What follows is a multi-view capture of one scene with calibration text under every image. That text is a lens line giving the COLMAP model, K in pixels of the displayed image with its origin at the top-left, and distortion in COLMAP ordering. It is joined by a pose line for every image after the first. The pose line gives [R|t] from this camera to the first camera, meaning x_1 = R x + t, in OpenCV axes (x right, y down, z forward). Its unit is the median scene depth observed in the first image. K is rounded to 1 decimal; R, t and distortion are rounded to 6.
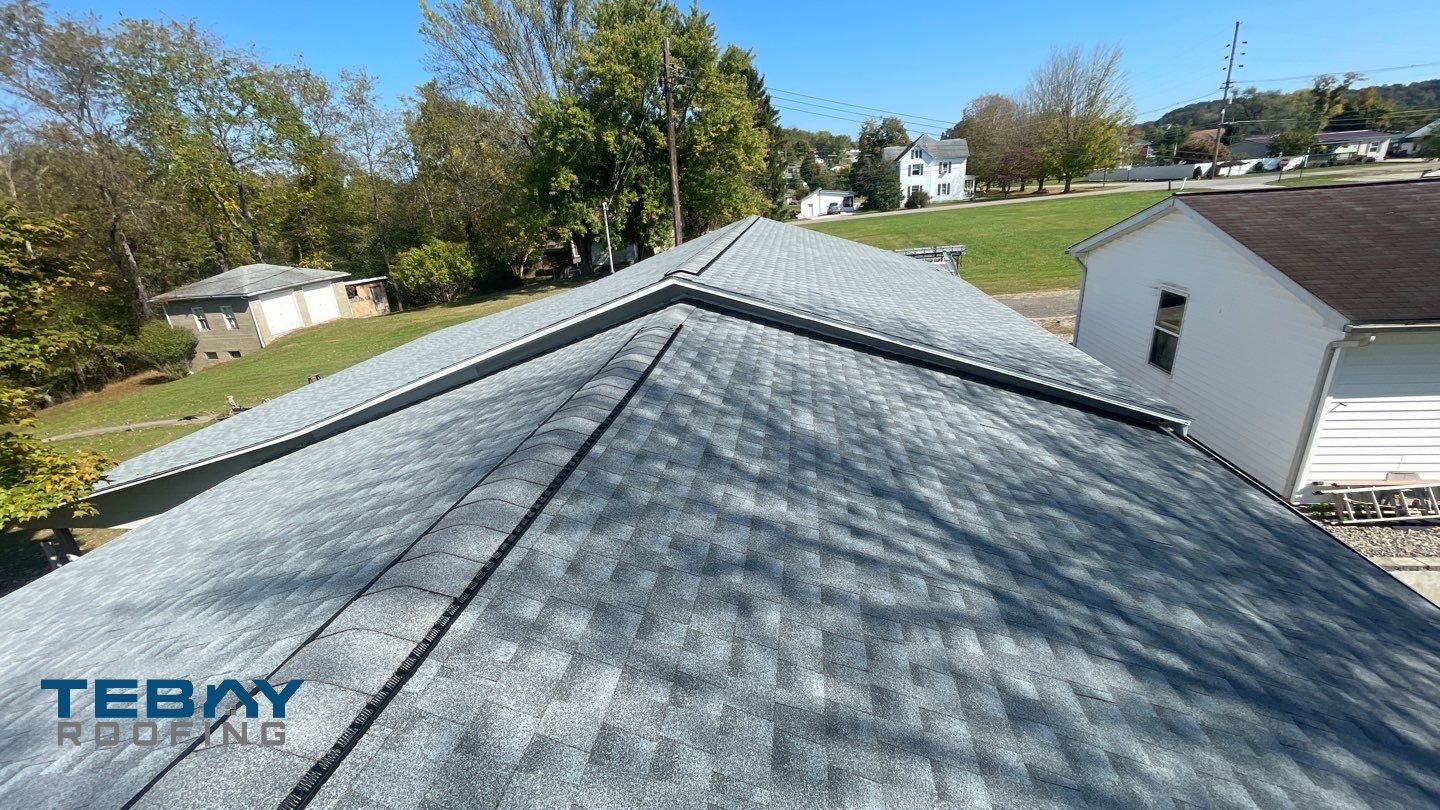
lens RADIAL K [[584.6, 0, 722.2], [0, 584.6, 399.6], [0, 0, 1]] dist [-0.001594, -0.000881]
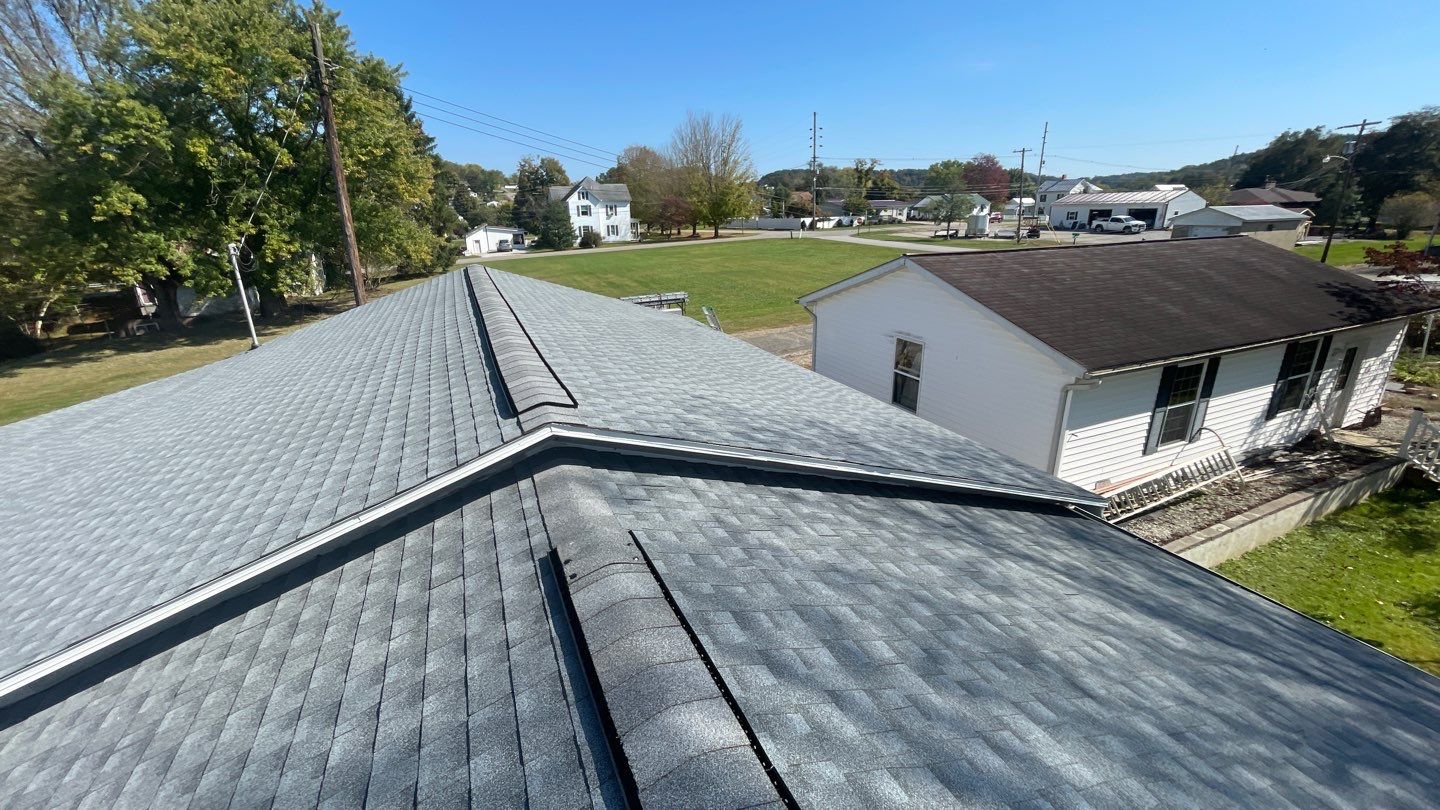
lens RADIAL K [[584.6, 0, 723.8], [0, 584.6, 398.4], [0, 0, 1]] dist [-0.001594, -0.000881]
pose [[0.855371, -0.107231, 0.506795, -0.027423], [0.137517, 0.990242, -0.022582, -0.024921], [-0.499429, 0.089009, 0.861771, 0.057246]]
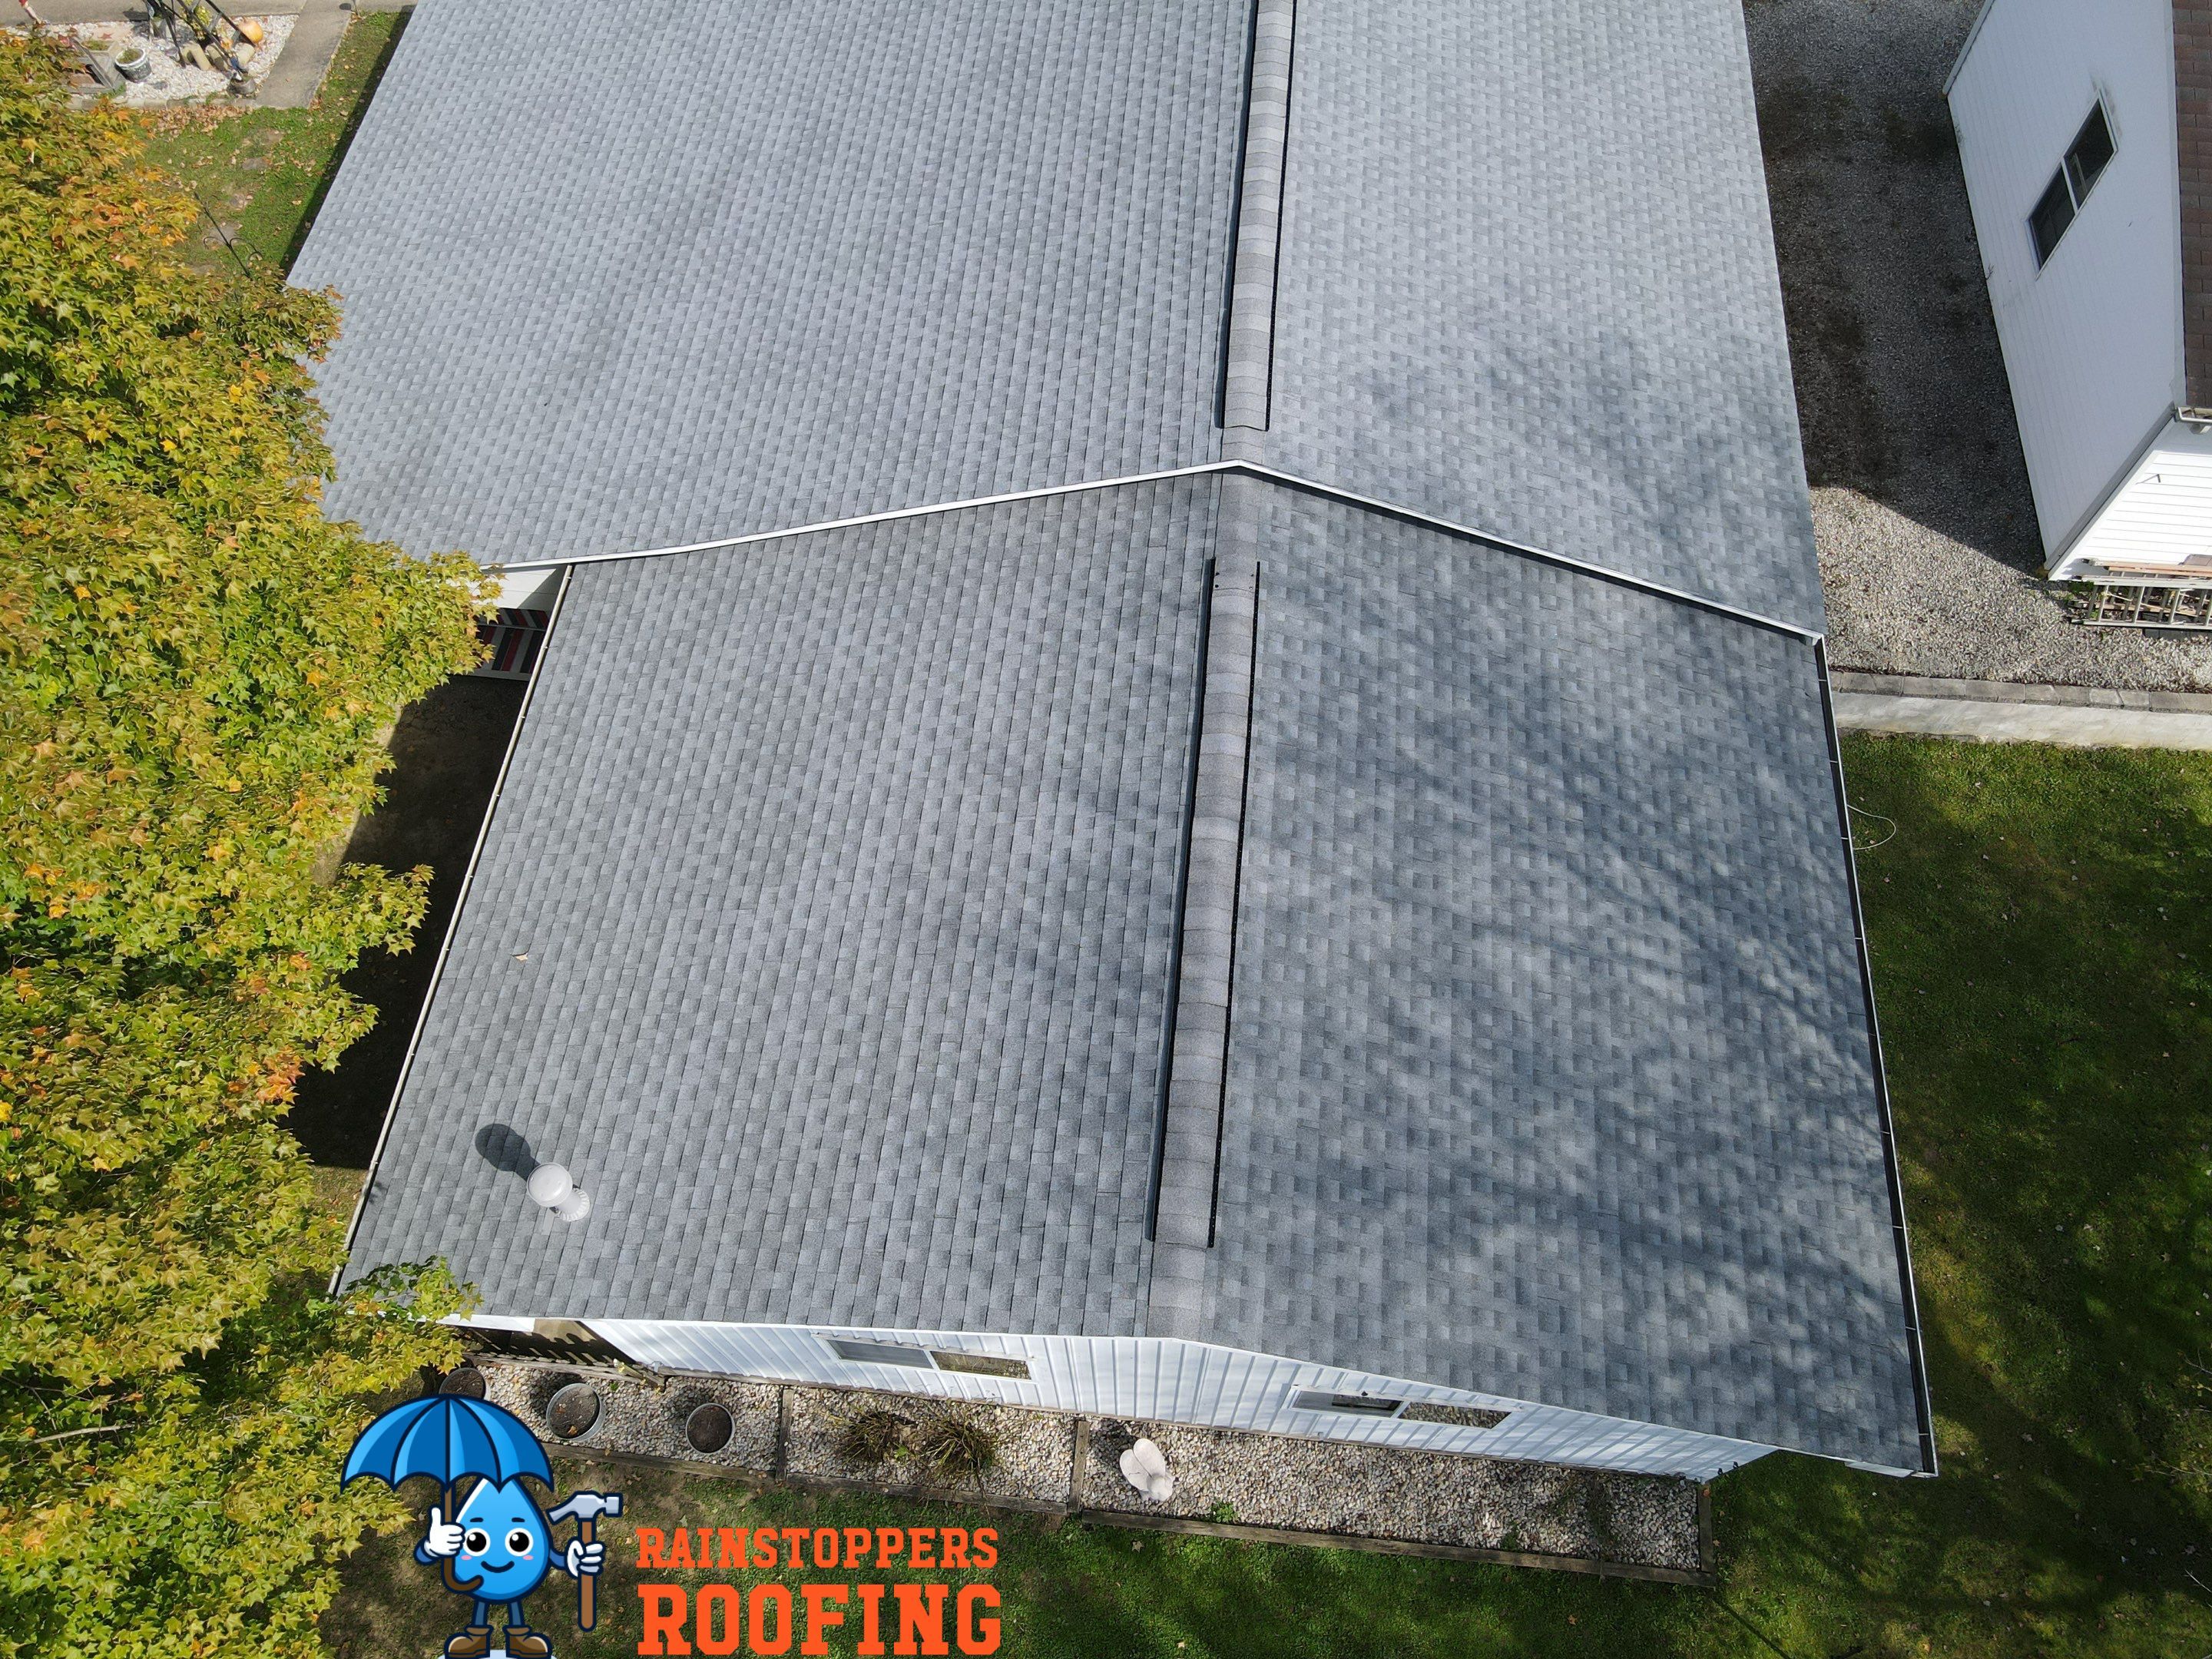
lens RADIAL K [[1601.2, 0, 1085.3], [0, 1601.2, 817.8], [0, 0, 1]] dist [0.035479, 0.003219]
pose [[0.998771, 0.010157, 0.048504, -0.048714], [-0.039100, 0.762862, 0.645378, -0.153233], [-0.030446, -0.646482, 0.762322, -0.117060]]
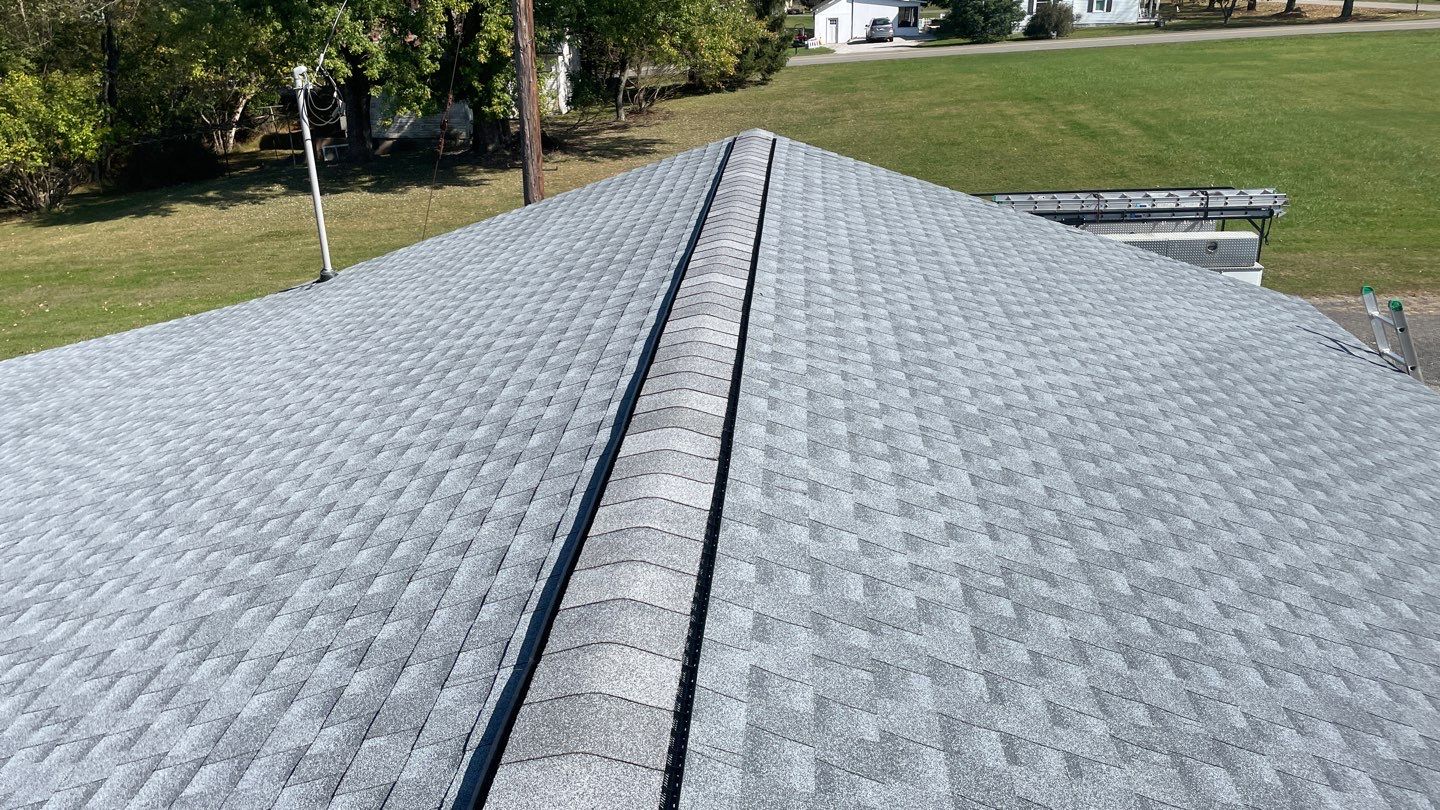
lens RADIAL K [[1096.2, 0, 700.6], [0, 1096.2, 384.5], [0, 0, 1]] dist [0.069885, -0.085771]
pose [[0.998330, 0.029728, 0.049541, -0.001089], [-0.030202, 0.999505, 0.008844, -0.062160], [-0.049254, -0.010326, 0.998733, 0.133825]]
